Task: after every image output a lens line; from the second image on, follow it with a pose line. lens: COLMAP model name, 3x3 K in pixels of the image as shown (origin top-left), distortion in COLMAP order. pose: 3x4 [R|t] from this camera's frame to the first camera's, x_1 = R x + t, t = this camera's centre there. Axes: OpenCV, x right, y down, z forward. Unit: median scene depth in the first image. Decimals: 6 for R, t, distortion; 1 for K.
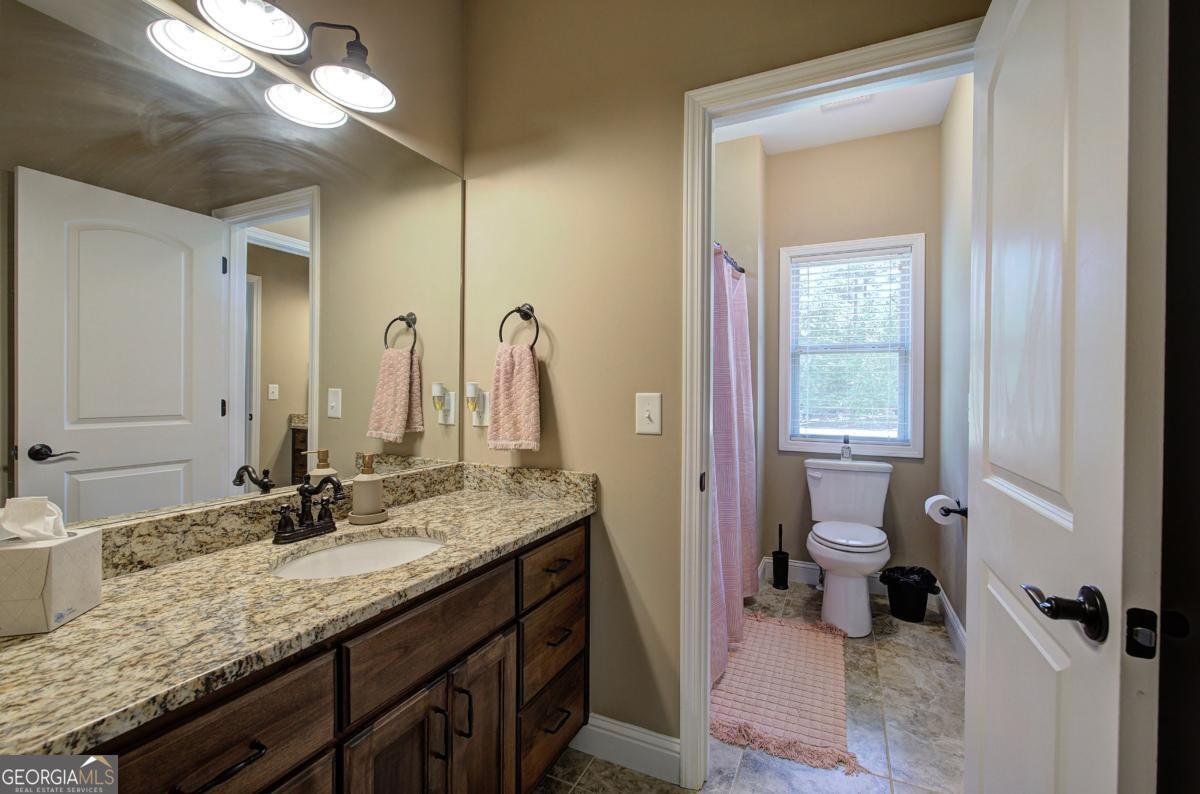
lens RADIAL K [[507.6, 0, 603.6], [0, 507.6, 397.5], [0, 0, 1]] dist [-0.003223, -0.000425]
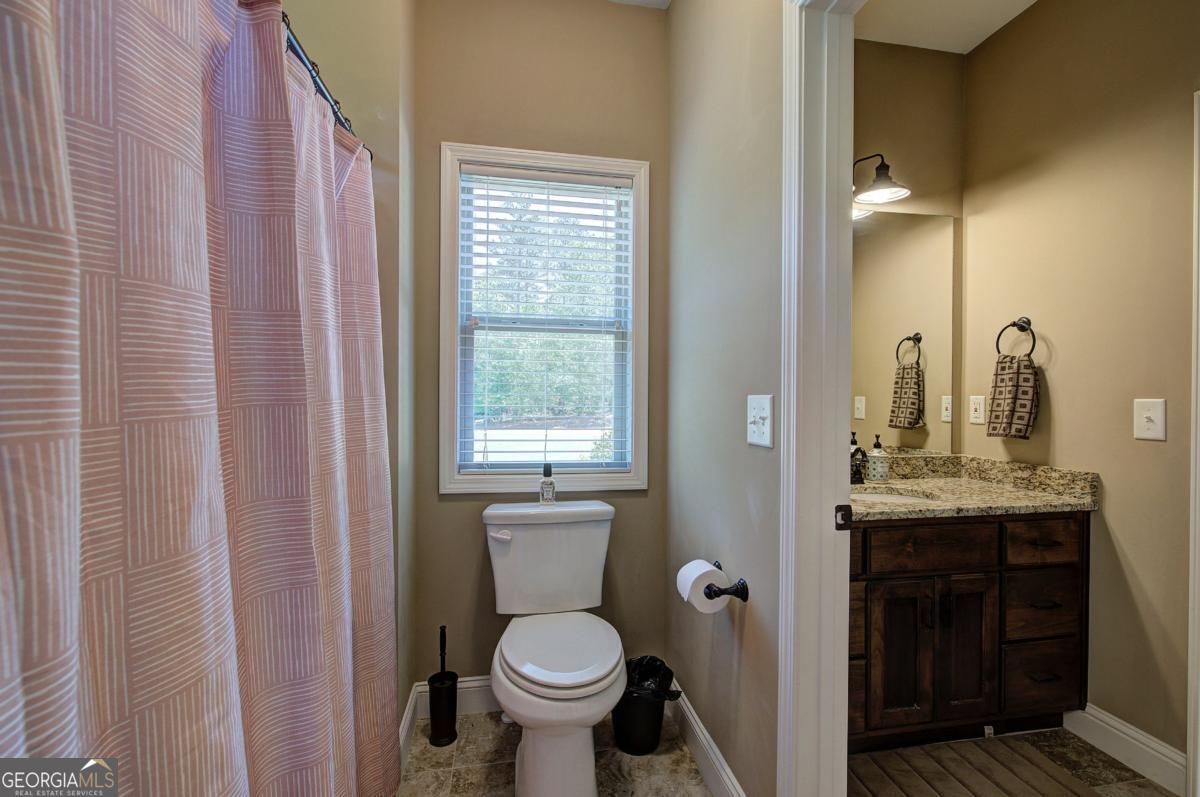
lens RADIAL K [[545.2, 0, 603.7], [0, 545.2, 397.8], [0, 0, 1]] dist [-0.004785, 0.002090]
pose [[0.813723, -0.002262, 0.581248, 0.148642], [0.001695, 0.999997, 0.001518, -0.005487], [-0.581250, -0.000250, 0.813725, 0.419365]]
